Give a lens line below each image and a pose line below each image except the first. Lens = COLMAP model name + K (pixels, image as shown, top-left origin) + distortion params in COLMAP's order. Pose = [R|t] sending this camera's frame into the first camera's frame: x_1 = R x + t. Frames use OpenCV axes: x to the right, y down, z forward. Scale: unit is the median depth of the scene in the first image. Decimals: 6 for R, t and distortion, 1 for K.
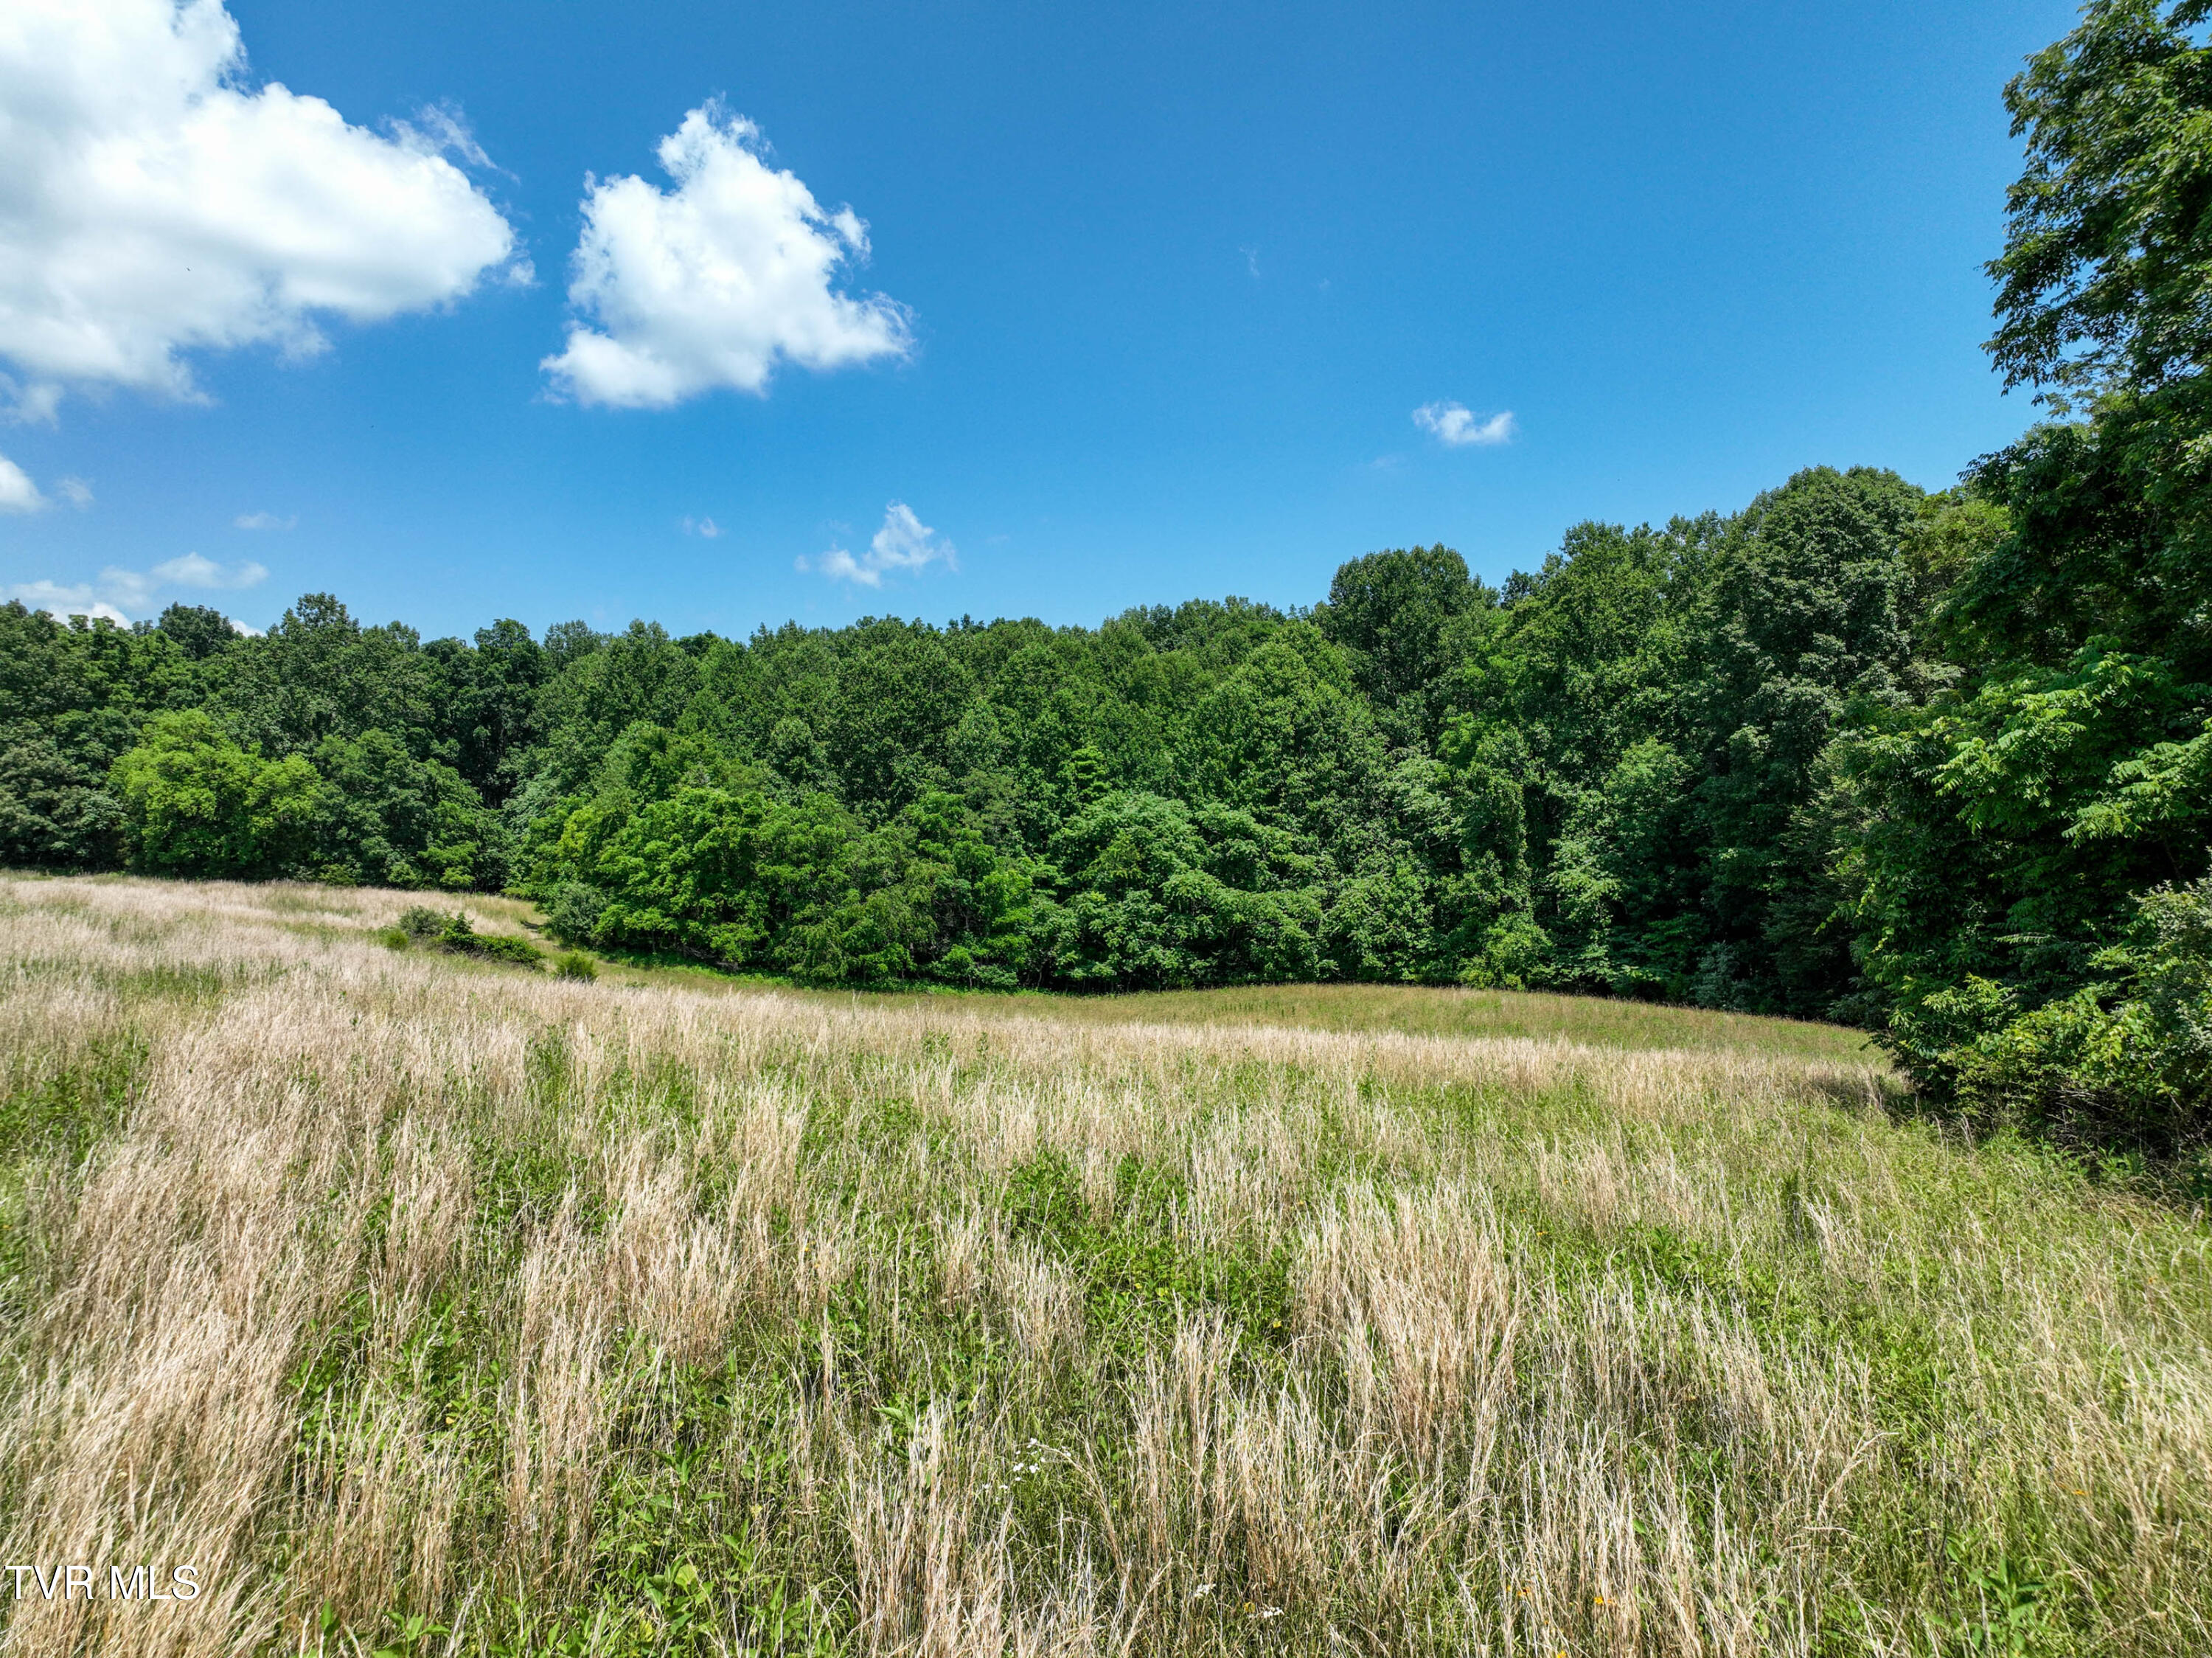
lens RADIAL K [[1582.0, 0, 1093.0], [0, 1582.0, 822.8], [0, 0, 1]] dist [0.022582, 0.009917]
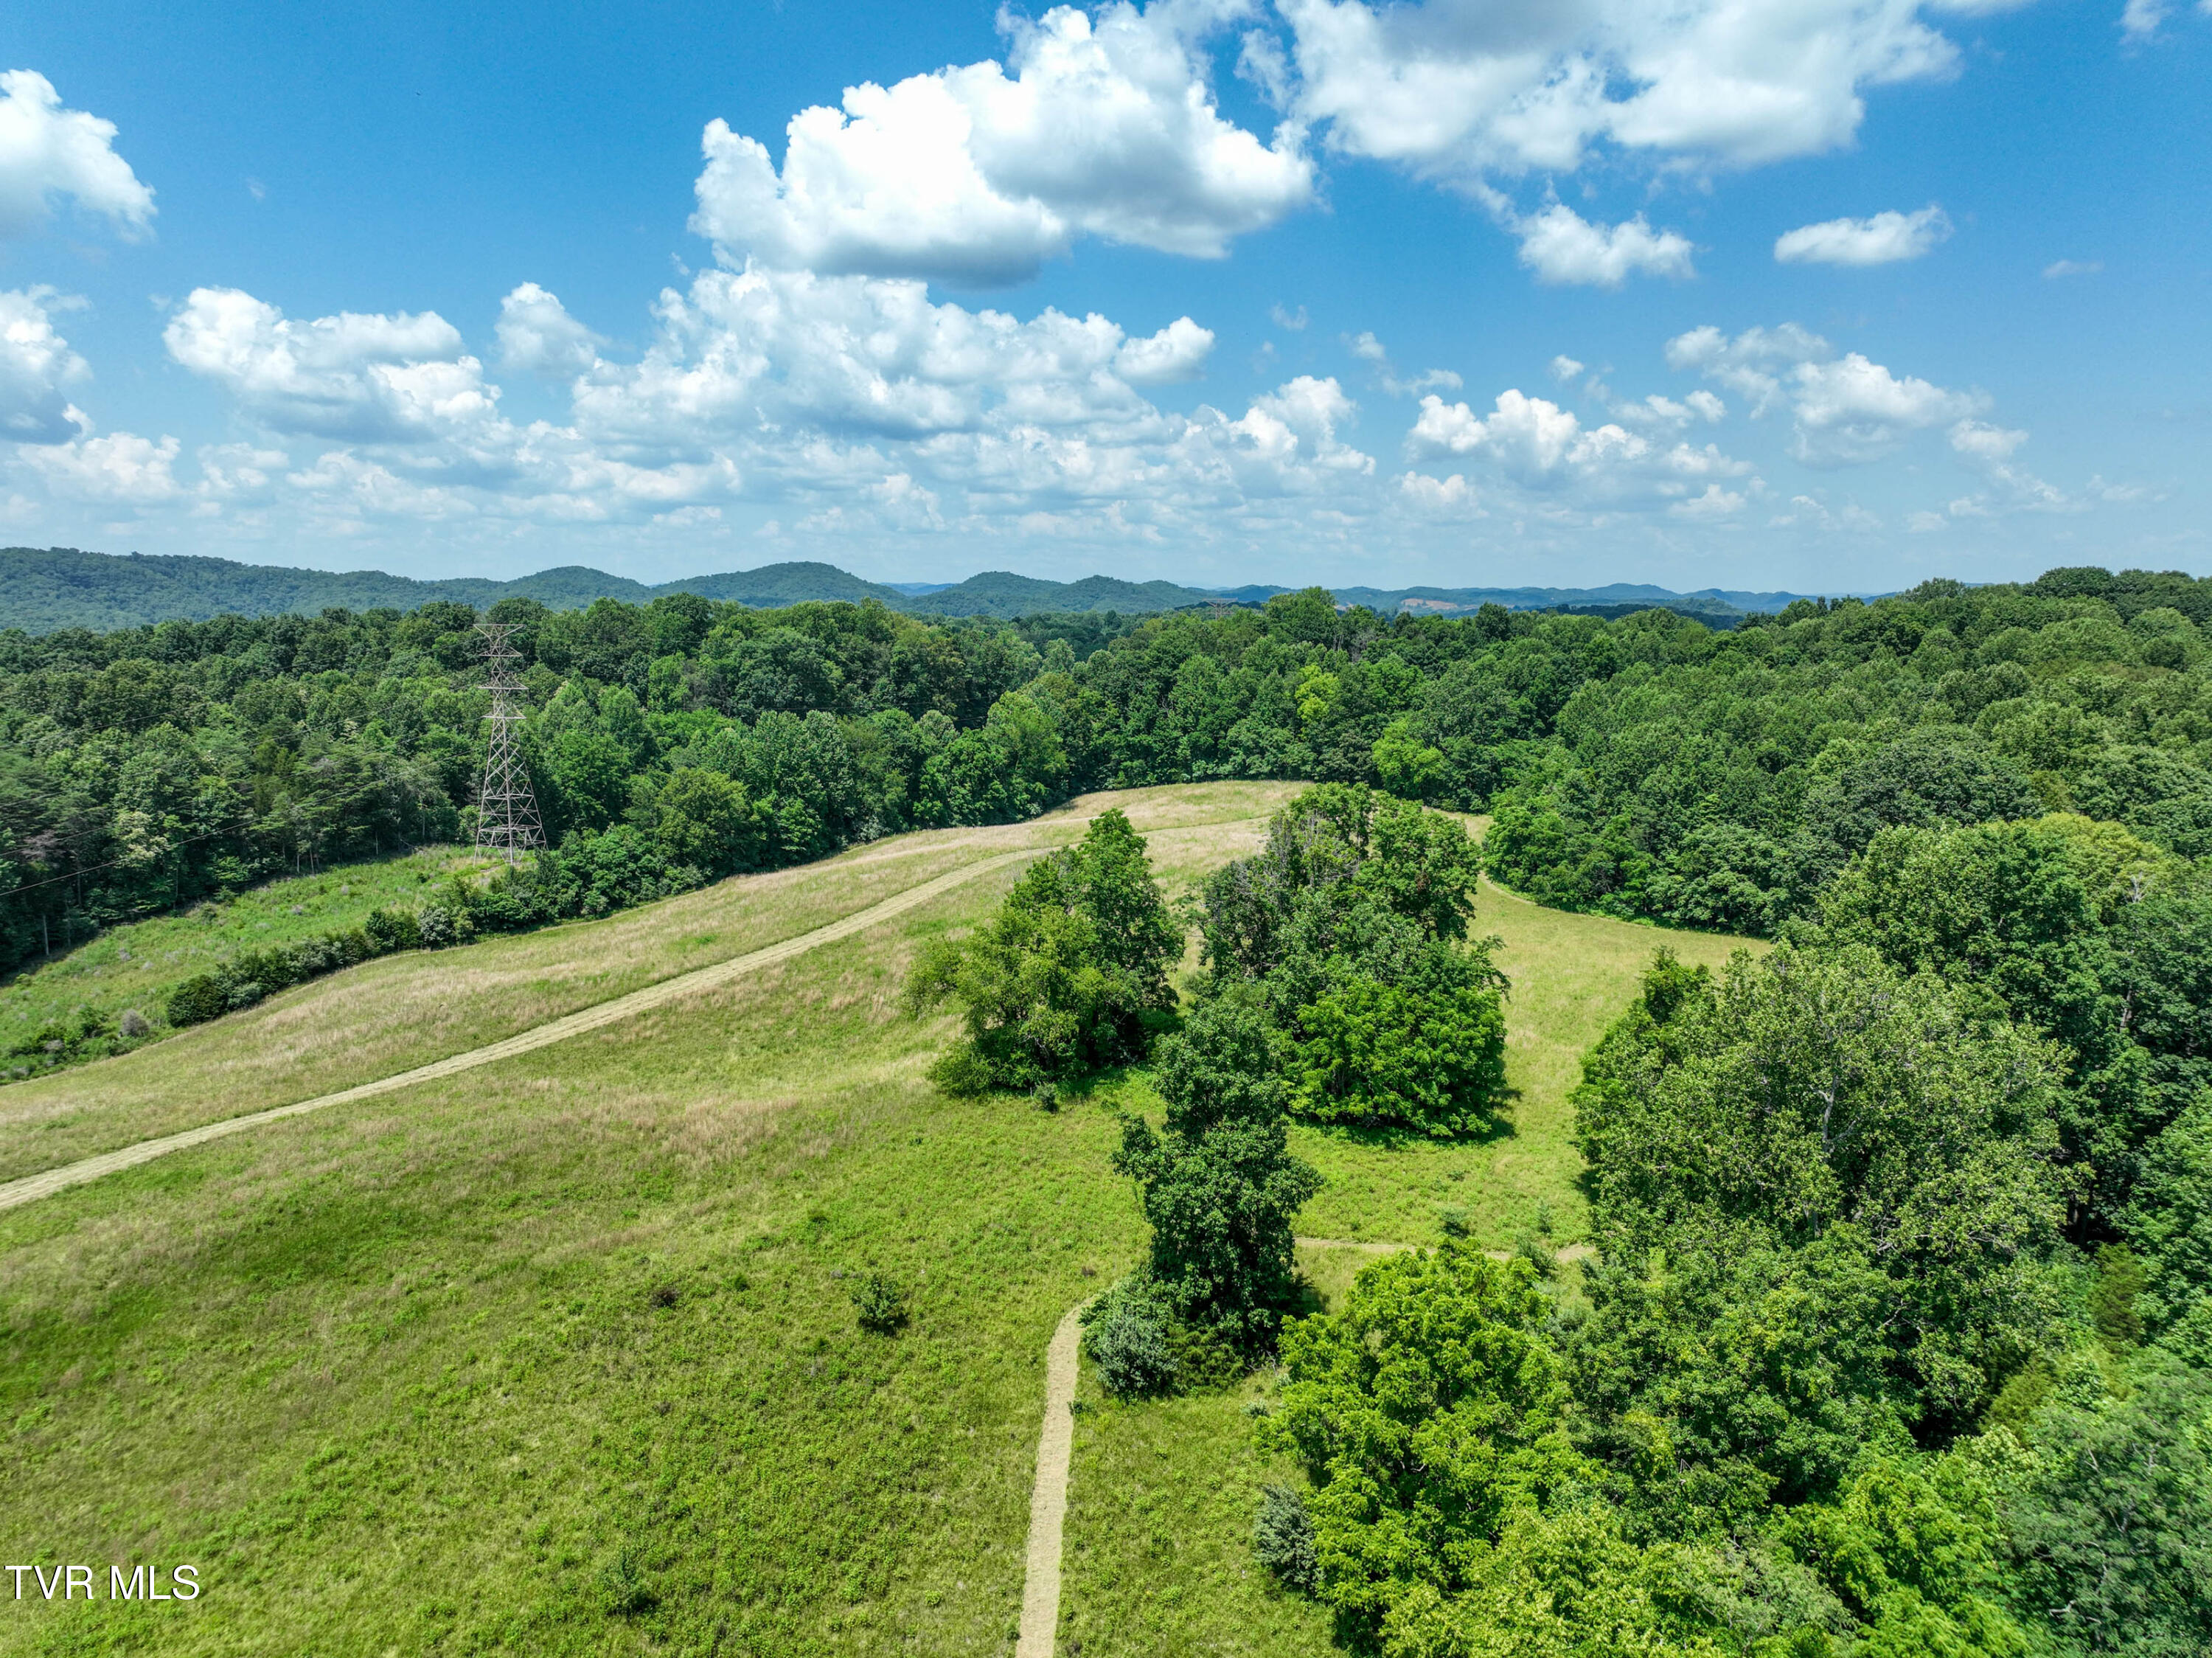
lens RADIAL K [[1545.1, 0, 1111.0], [0, 1545.1, 821.7], [0, 0, 1]] dist [-0.000464, 0.003216]
pose [[0.587006, 0.115013, -0.801371, 0.898450], [0.022804, 0.987116, 0.158375, -0.275772], [0.809261, -0.111242, 0.576820, -0.544852]]
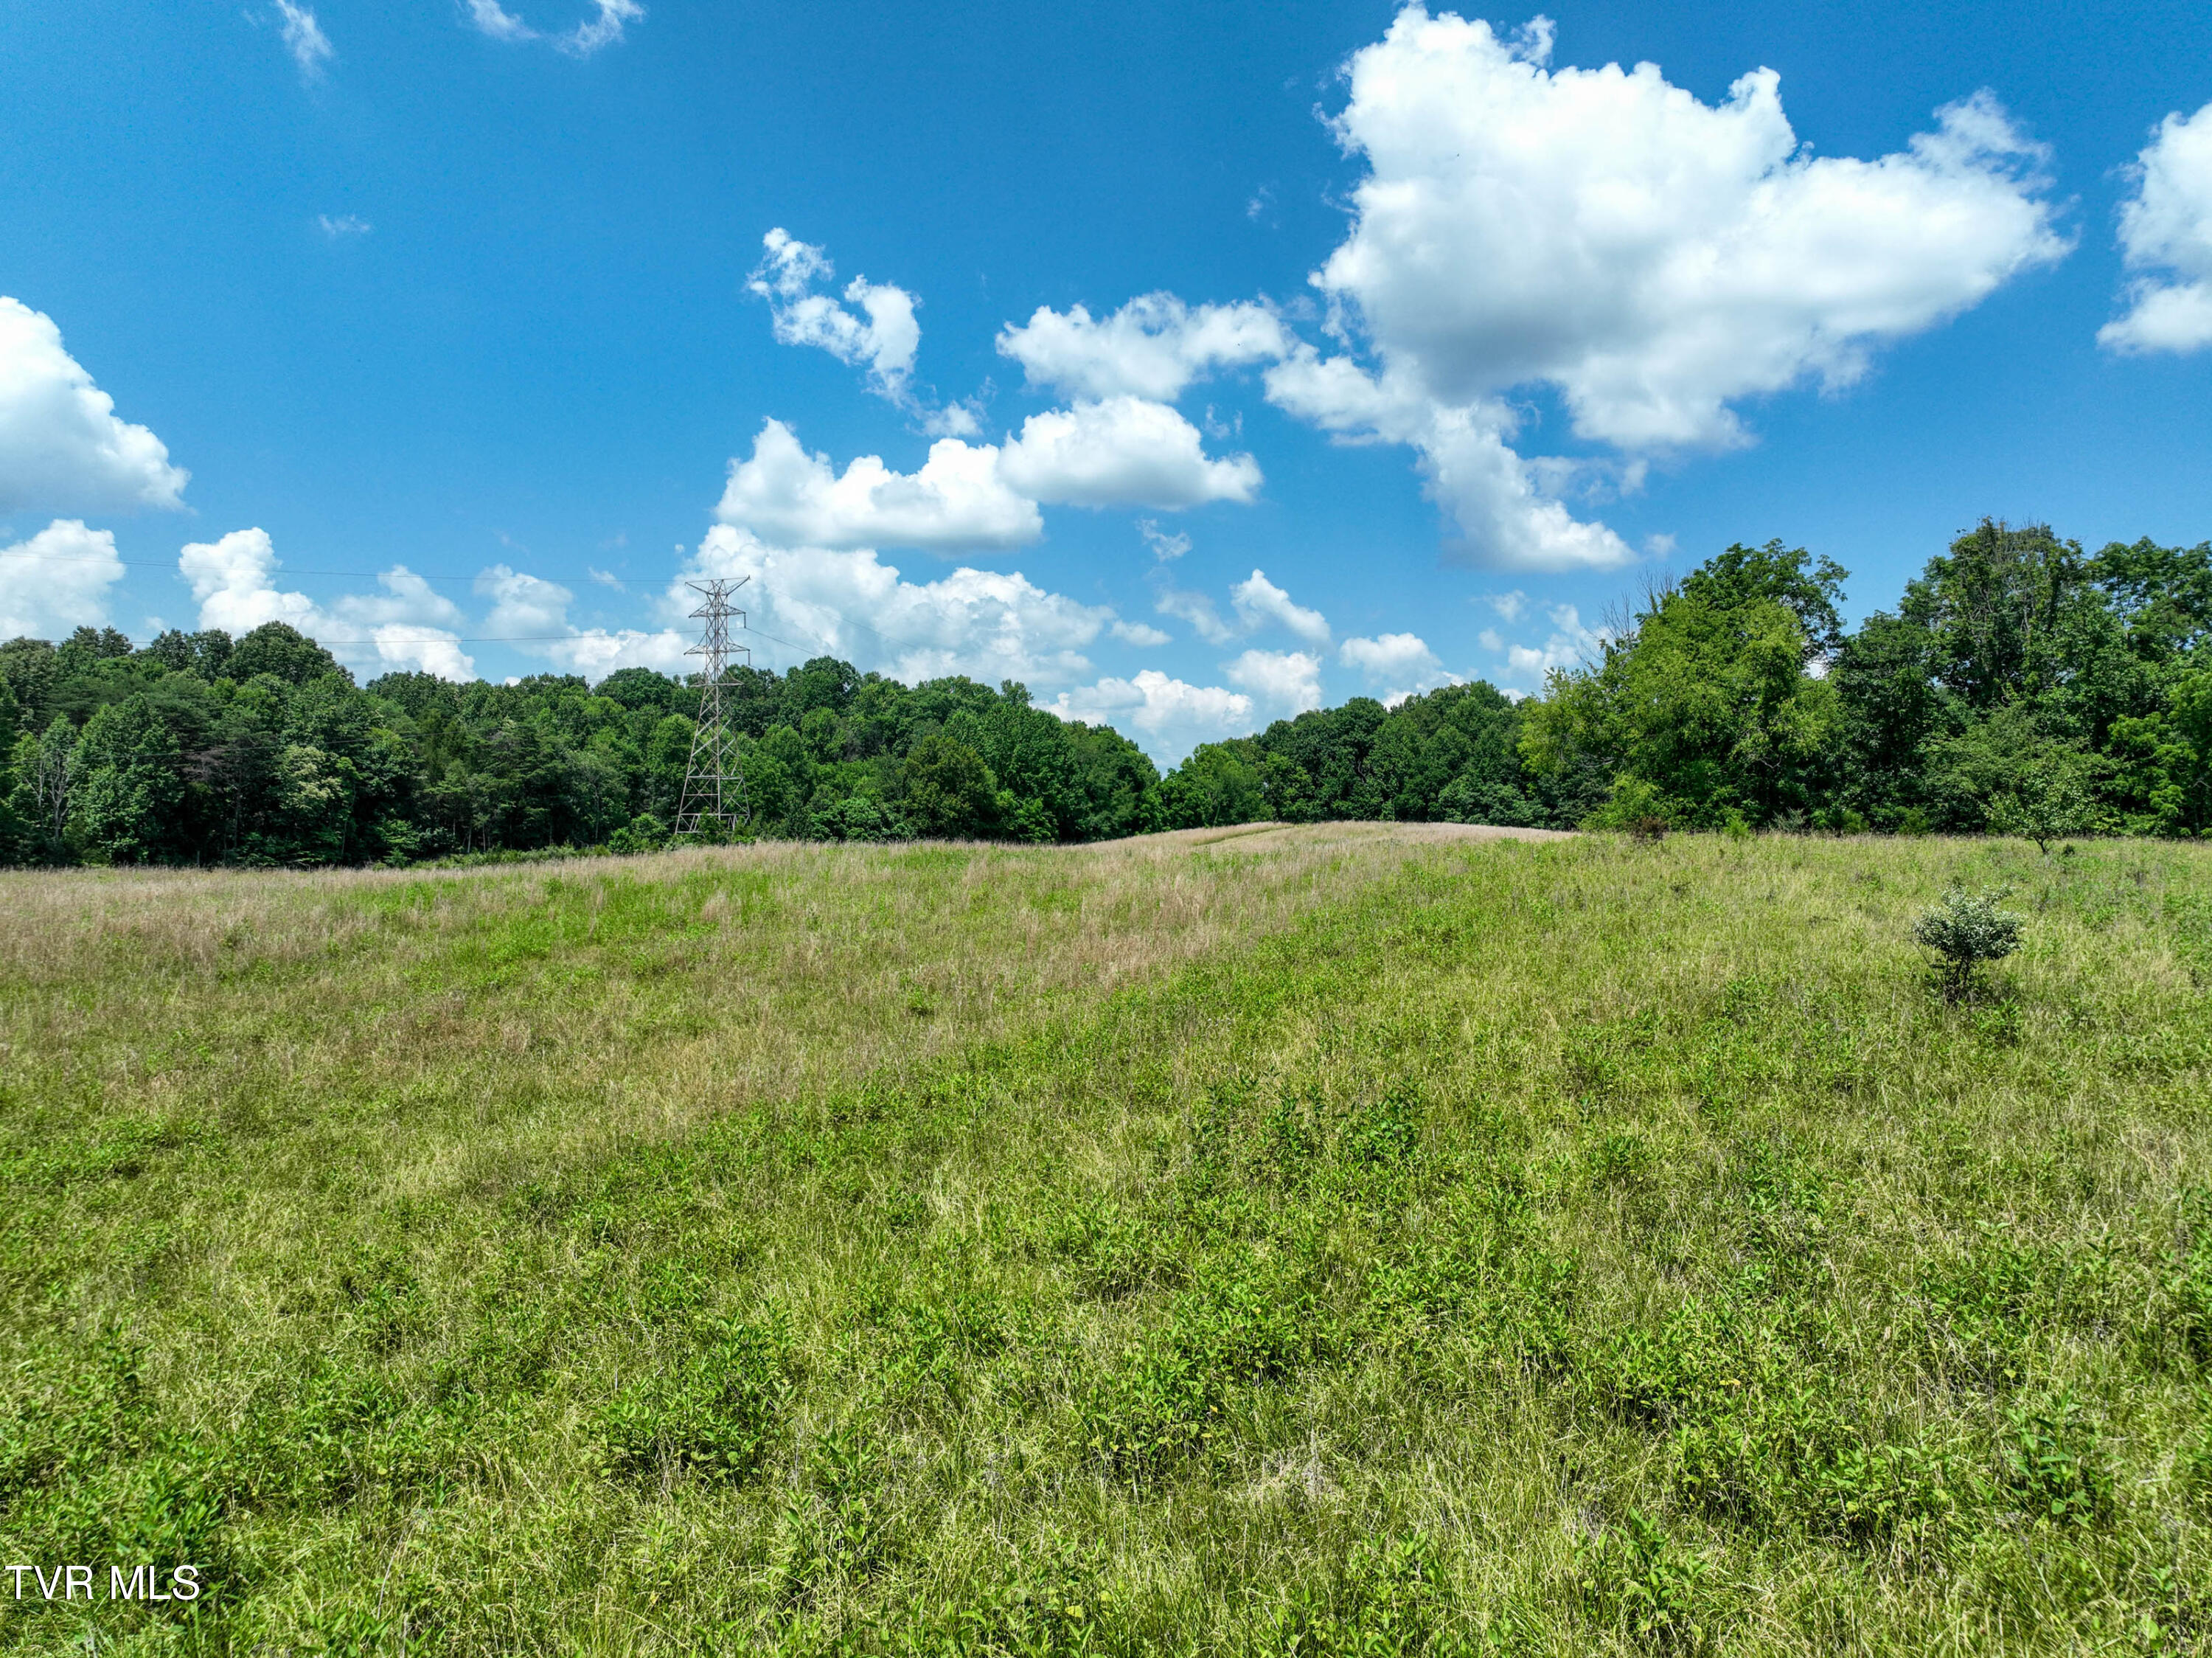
lens RADIAL K [[1545.1, 0, 1111.0], [0, 1545.1, 821.7], [0, 0, 1]] dist [-0.000464, 0.003216]
pose [[0.611675, -0.013987, -0.790986, 0.524689], [0.011155, 0.999897, -0.009054, 0.015287], [0.791031, -0.003285, 0.611768, -0.699105]]
